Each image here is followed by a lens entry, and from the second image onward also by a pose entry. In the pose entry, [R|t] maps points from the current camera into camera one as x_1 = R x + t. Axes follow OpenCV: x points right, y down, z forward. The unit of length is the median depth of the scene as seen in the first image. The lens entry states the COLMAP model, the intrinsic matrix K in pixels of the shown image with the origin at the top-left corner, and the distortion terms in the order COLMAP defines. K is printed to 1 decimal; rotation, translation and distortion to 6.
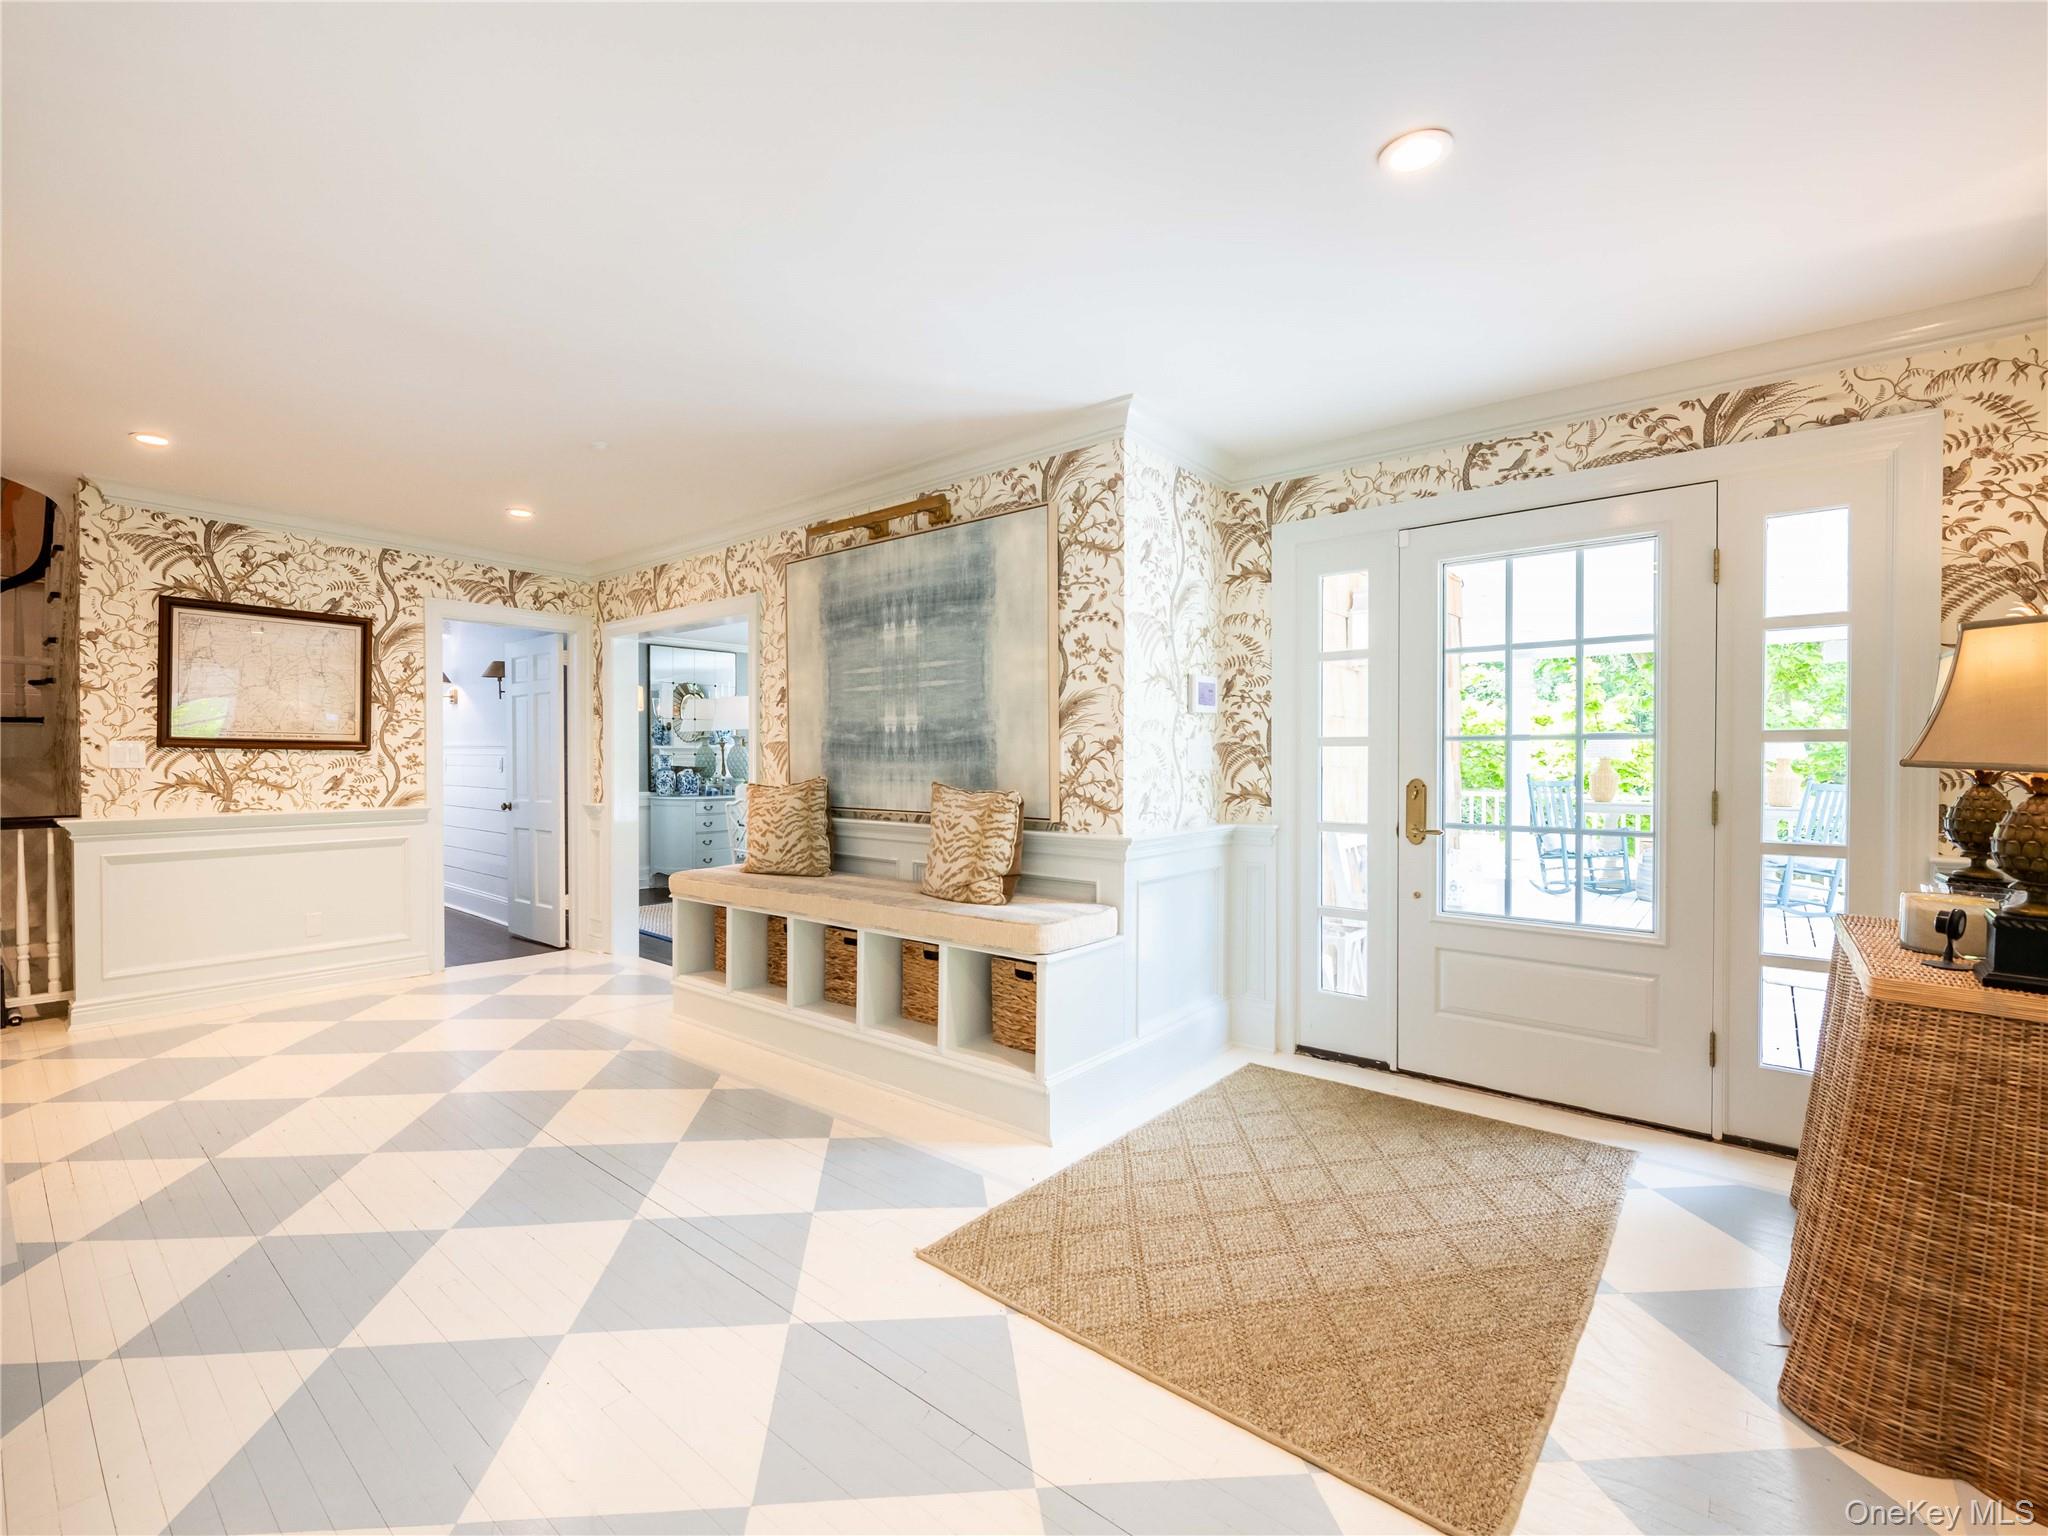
lens RADIAL K [[887.3, 0, 1008.1], [0, 887.3, 734.4], [0, 0, 1]] dist [-0.002977, 0.000055]
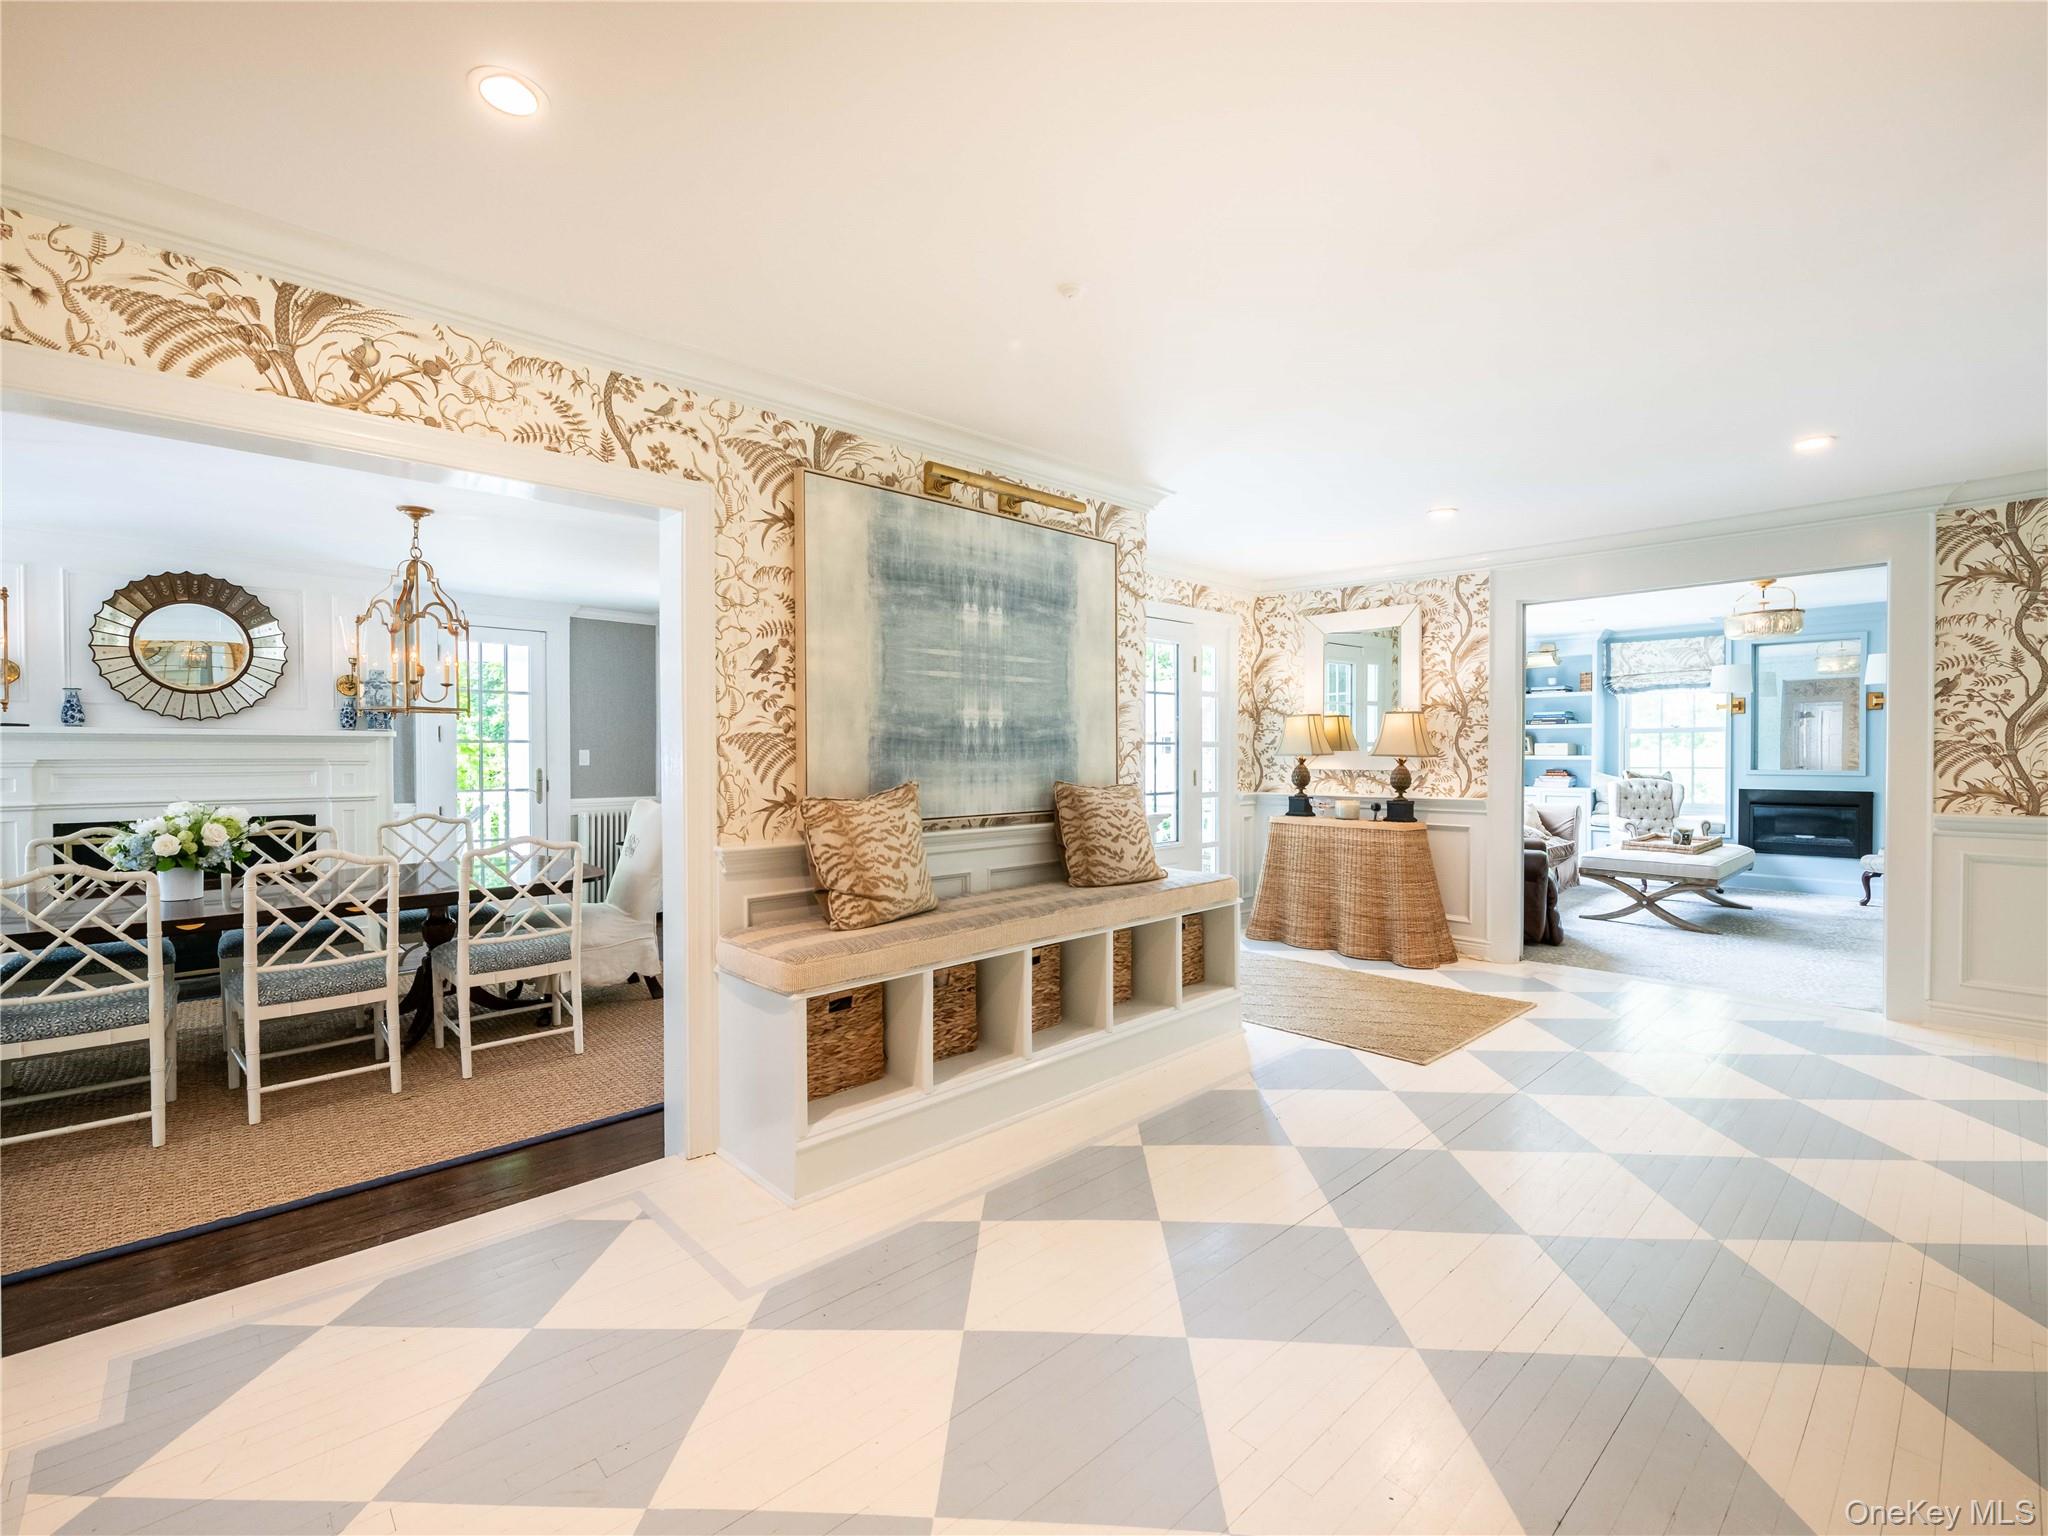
lens RADIAL K [[829.7, 0, 1040.8], [0, 829.7, 737.0], [0, 0, 1]] dist [-0.003027, -0.000518]
pose [[0.156922, 0.020599, 0.987396, -0.944668], [-0.017323, 0.999686, -0.018102, 0.020787], [-0.987459, -0.014264, 0.157229, 0.809739]]
